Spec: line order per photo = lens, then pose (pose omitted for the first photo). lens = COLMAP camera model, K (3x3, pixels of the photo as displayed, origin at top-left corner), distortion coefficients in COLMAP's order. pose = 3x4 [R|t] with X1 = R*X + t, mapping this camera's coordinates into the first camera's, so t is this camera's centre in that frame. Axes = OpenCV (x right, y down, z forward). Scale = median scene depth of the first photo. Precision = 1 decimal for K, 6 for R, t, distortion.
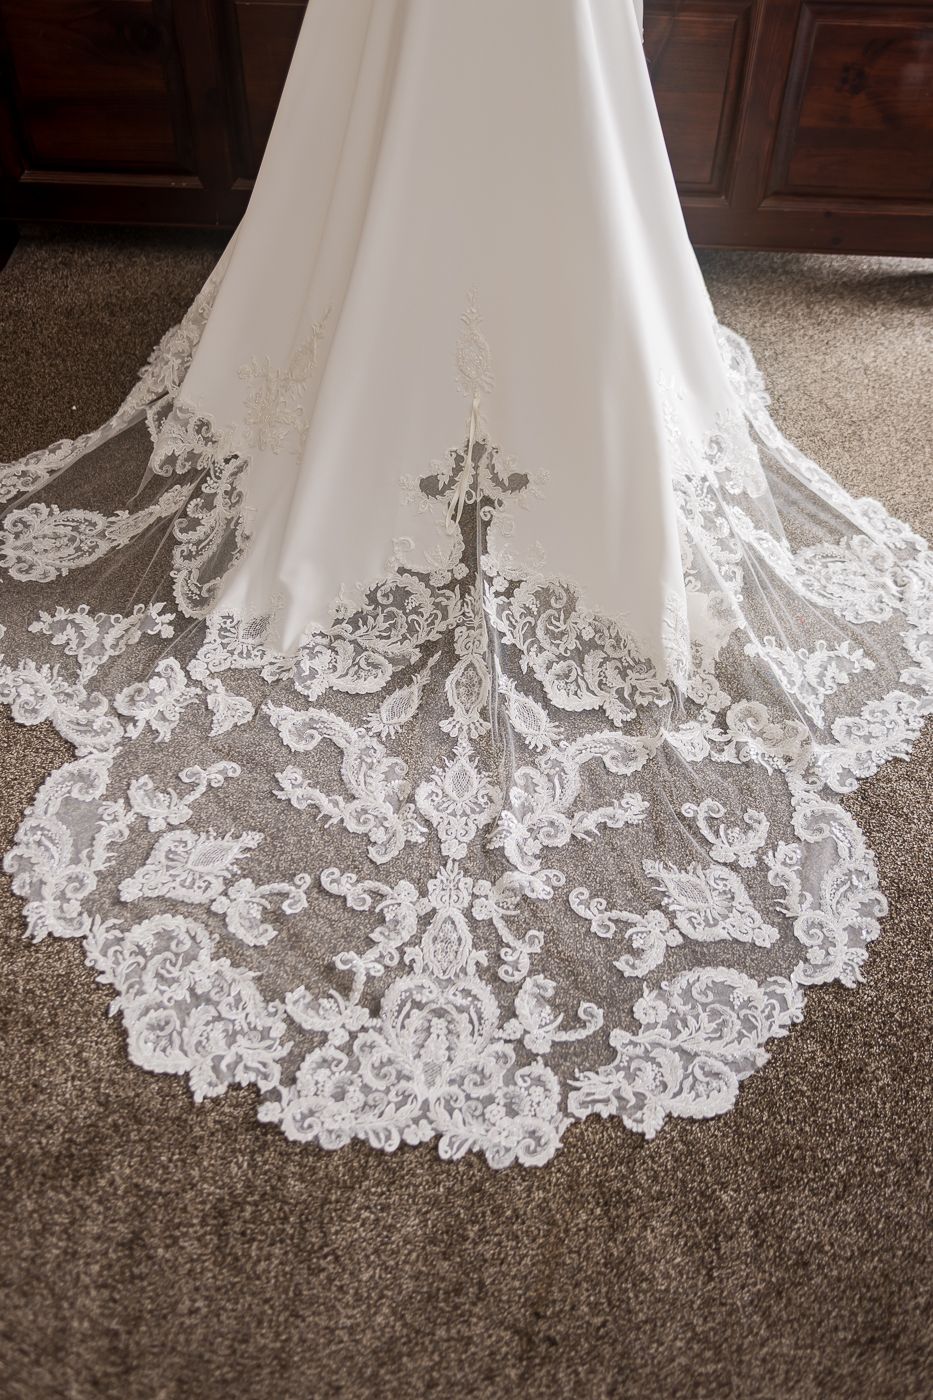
lens RADIAL K [[1302.1, 0, 466.1], [0, 1302.1, 701.6], [0, 0, 1]] dist [-0.021238, 0.000000]
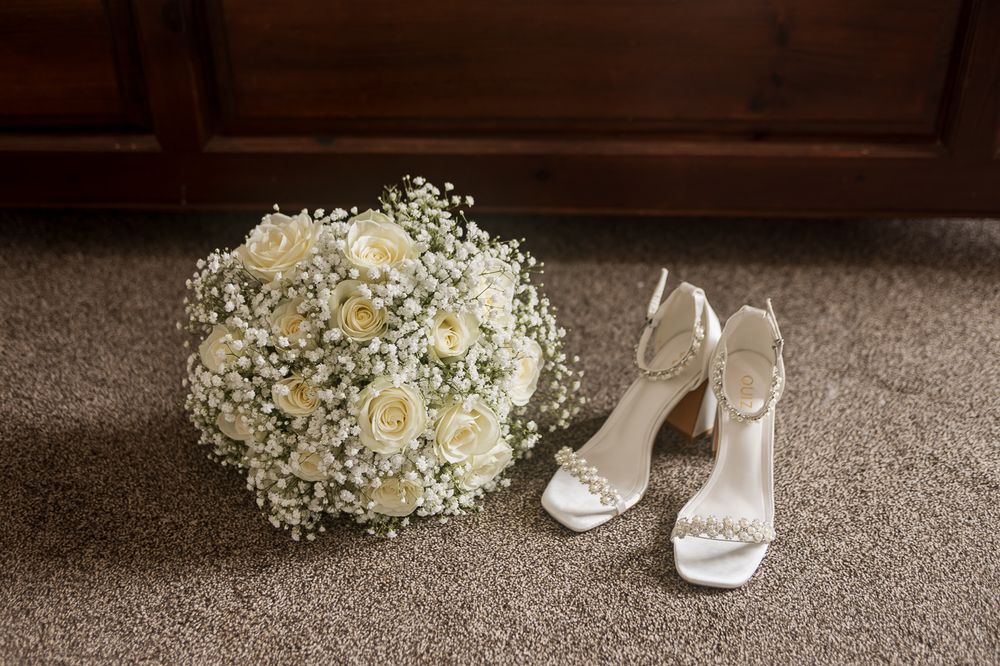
lens RADIAL K [[1183.1, 0, 500.7], [0, 1183.1, 332.6], [0, 0, 1]] dist [-0.054357, 0.000000]
pose [[0.999621, -0.025190, 0.011068, -0.037238], [0.027281, 0.959737, -0.279572, -0.134278], [-0.003580, 0.279768, 0.960061, 0.453021]]
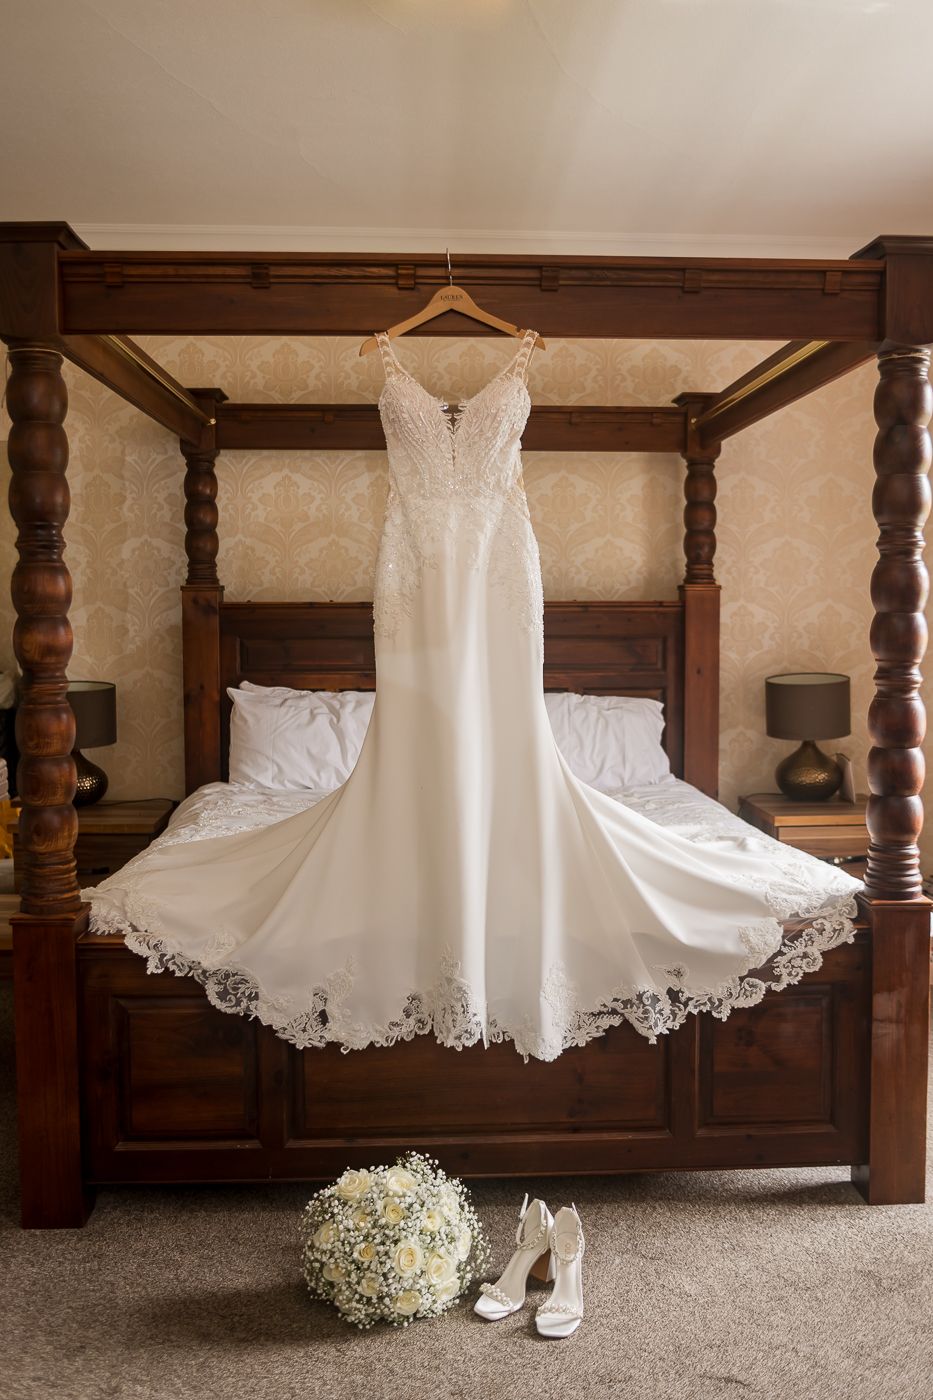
lens RADIAL K [[1324.6, 0, 468.1], [0, 1324.6, 696.9], [0, 0, 1]] dist [-0.030195, 0.000000]
pose [[0.995392, -0.025760, 0.092359, -0.113377], [0.083607, 0.704766, -0.704496, 0.223435], [-0.046944, 0.708972, 0.703673, -0.234663]]
